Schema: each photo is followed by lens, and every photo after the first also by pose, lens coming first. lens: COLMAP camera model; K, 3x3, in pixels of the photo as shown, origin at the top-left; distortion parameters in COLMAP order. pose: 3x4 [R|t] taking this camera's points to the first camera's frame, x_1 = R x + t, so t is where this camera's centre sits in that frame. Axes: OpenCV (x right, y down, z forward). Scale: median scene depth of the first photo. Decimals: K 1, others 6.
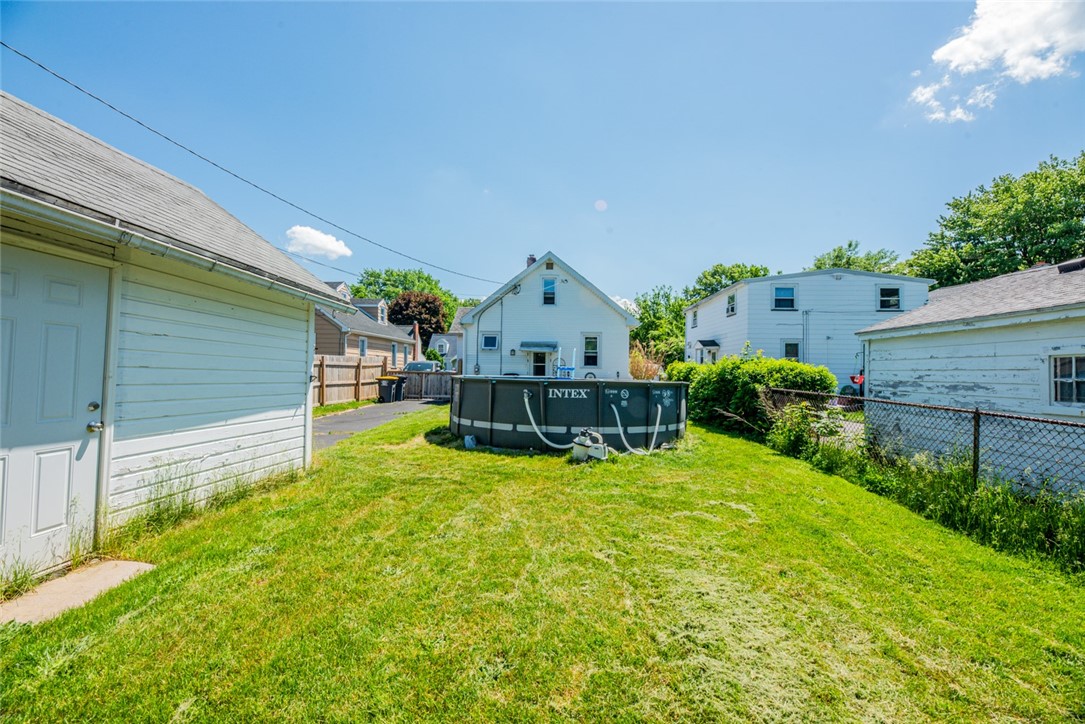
lens RADIAL K [[441.3, 0, 542.5], [0, 441.3, 362.0], [0, 0, 1]] dist [0.085742, -0.000110]
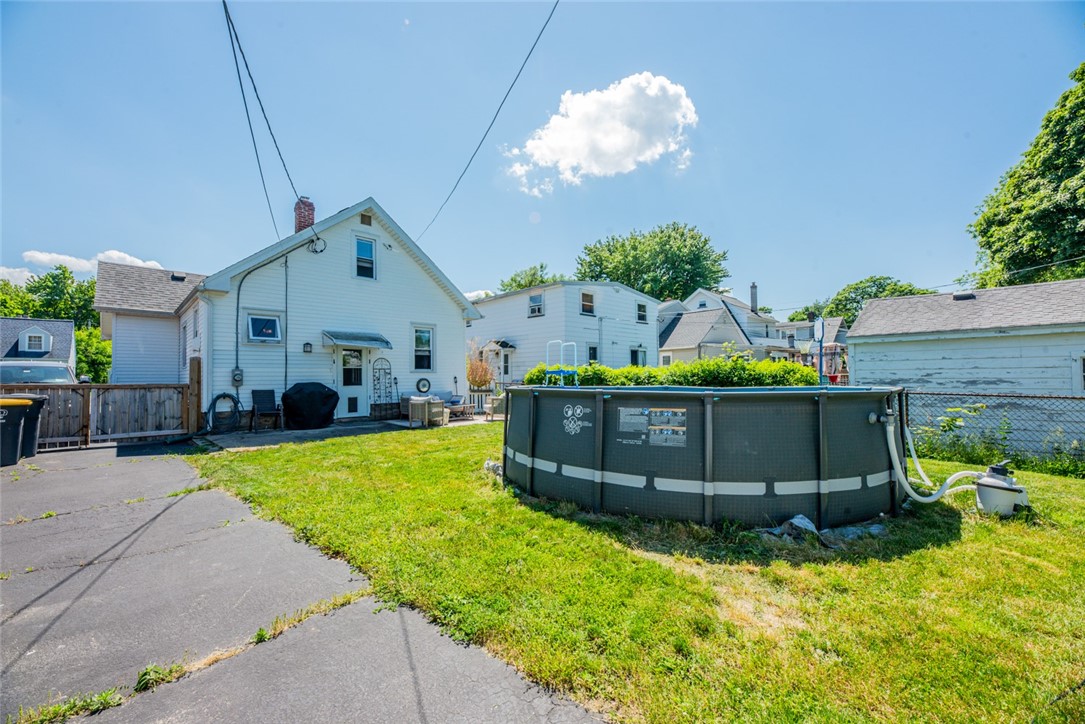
lens RADIAL K [[437.2, 0, 536.0], [0, 437.2, 368.7], [0, 0, 1]] dist [0.001151, -0.002326]
pose [[0.705510, -0.005630, 0.708677, -0.271414], [0.001021, 0.999975, 0.006928, 0.002991], [-0.708699, -0.004164, 0.705499, 0.357878]]
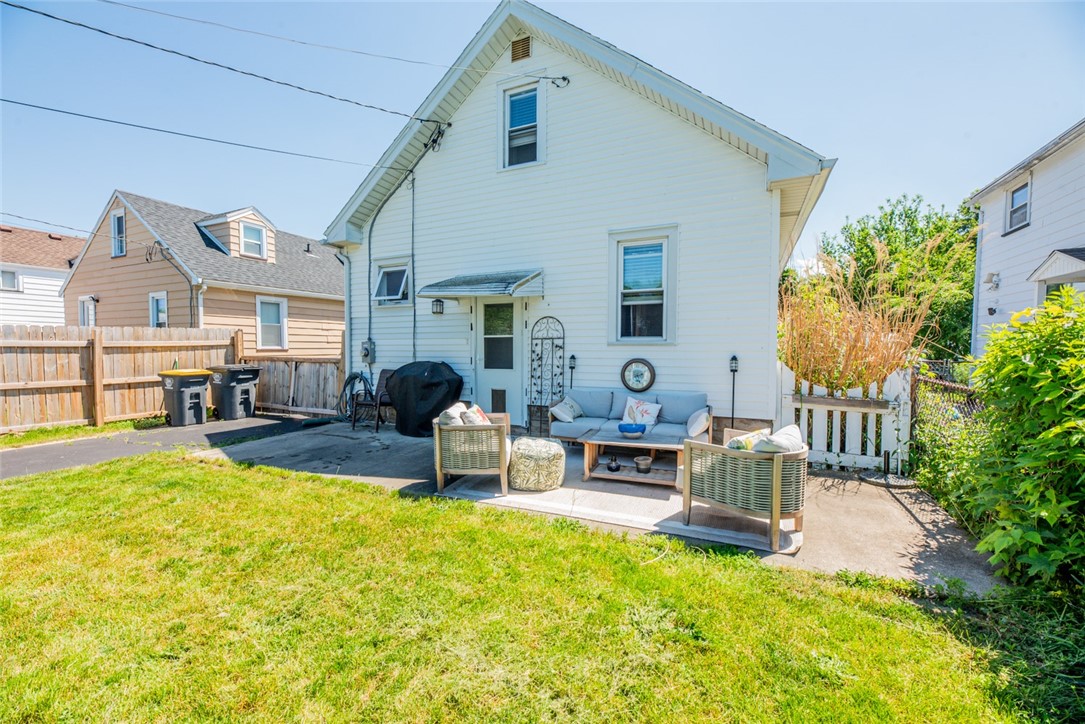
lens RADIAL K [[437.2, 0, 536.0], [0, 437.2, 368.7], [0, 0, 1]] dist [0.001151, -0.002326]
pose [[0.914937, 0.006633, -0.403542, 0.166021], [0.019605, 0.997954, 0.060853, 0.010588], [0.403120, -0.063588, 0.912935, 0.683589]]
